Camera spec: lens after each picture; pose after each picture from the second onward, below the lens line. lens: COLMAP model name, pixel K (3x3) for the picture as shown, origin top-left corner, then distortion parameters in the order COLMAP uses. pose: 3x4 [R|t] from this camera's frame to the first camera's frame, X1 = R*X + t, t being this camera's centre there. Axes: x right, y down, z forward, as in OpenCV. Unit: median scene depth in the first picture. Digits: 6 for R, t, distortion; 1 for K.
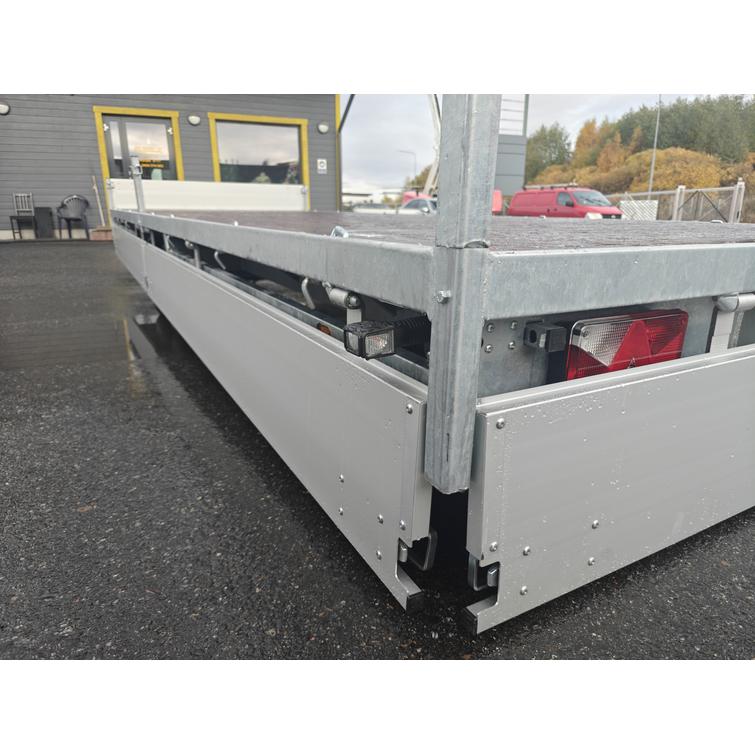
lens RADIAL K [[521.8, 0, 368.0], [0, 521.8, 375.7], [0, 0, 1]] dist [0.046481, -0.049015]
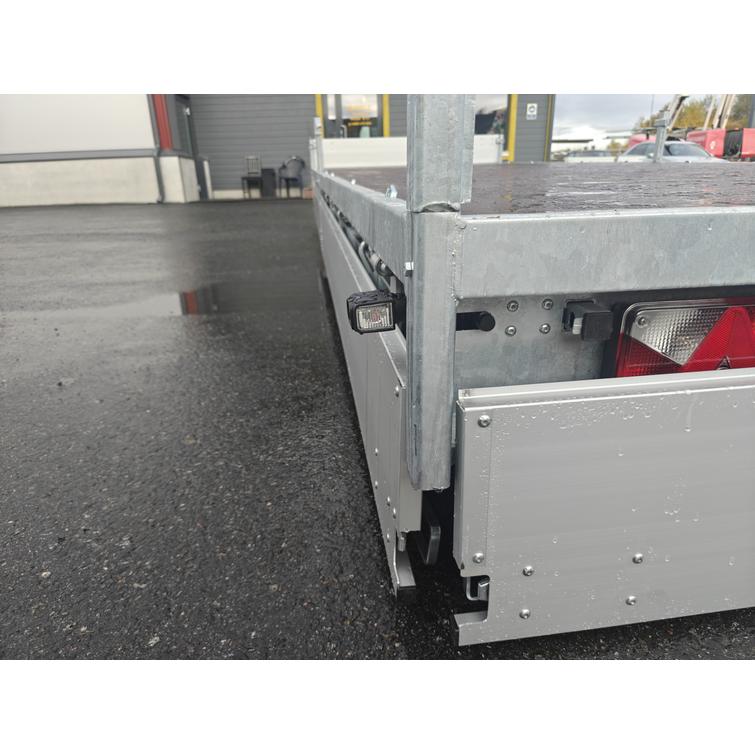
lens RADIAL K [[521.8, 0, 368.0], [0, 521.8, 375.7], [0, 0, 1]] dist [0.046481, -0.049015]
pose [[0.932893, 0.104863, -0.344548, 0.293577], [-0.077408, 0.992696, 0.092537, -0.037530], [0.351735, -0.059657, 0.934197, 0.116387]]
